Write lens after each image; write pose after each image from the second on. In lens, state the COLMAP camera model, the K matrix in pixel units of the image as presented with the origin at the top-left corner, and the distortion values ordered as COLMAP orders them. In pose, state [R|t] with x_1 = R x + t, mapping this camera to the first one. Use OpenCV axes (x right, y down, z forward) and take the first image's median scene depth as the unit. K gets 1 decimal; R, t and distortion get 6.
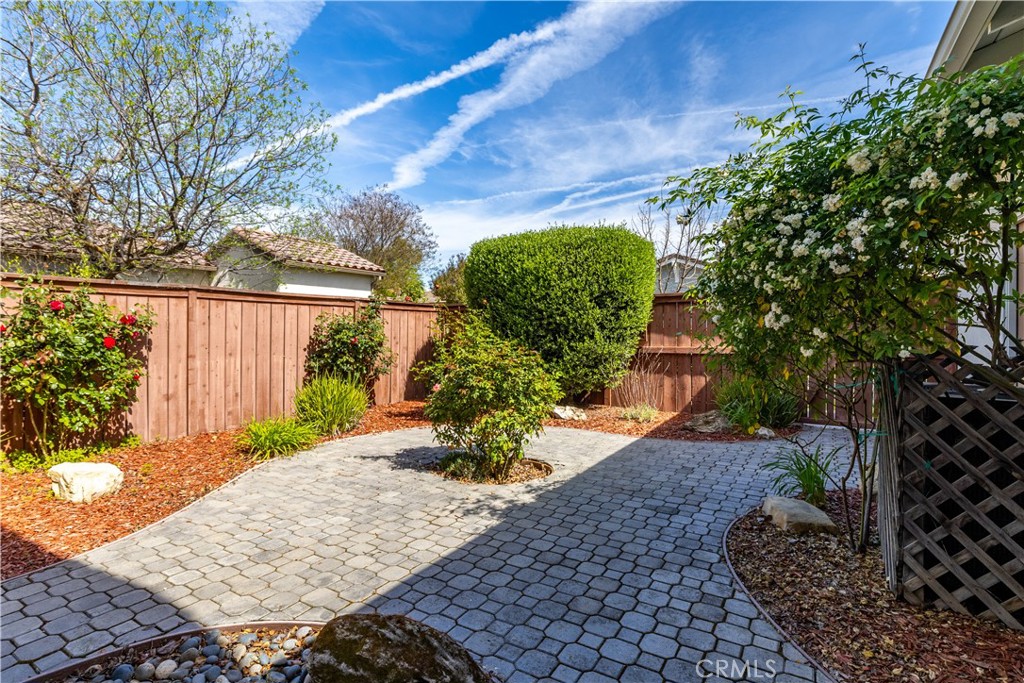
lens RADIAL K [[495.8, 0, 512.0], [0, 495.8, 341.5], [0, 0, 1]] dist [0.001744, 0.000808]
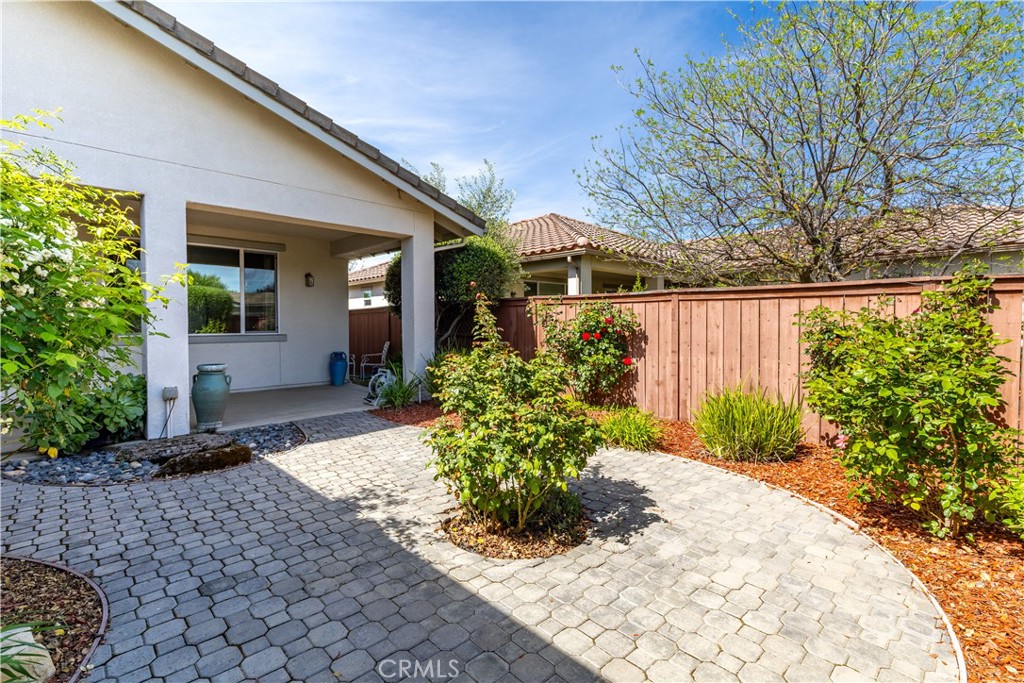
lens RADIAL K [[465.0, 0, 516.1], [0, 465.0, 339.7], [0, 0, 1]] dist [-0.010561, 0.000250]
pose [[-0.235685, 0.029914, -0.971369, 0.731833], [-0.031355, 0.998772, 0.038366, -0.041078], [0.971323, 0.039500, -0.234458, 1.353535]]
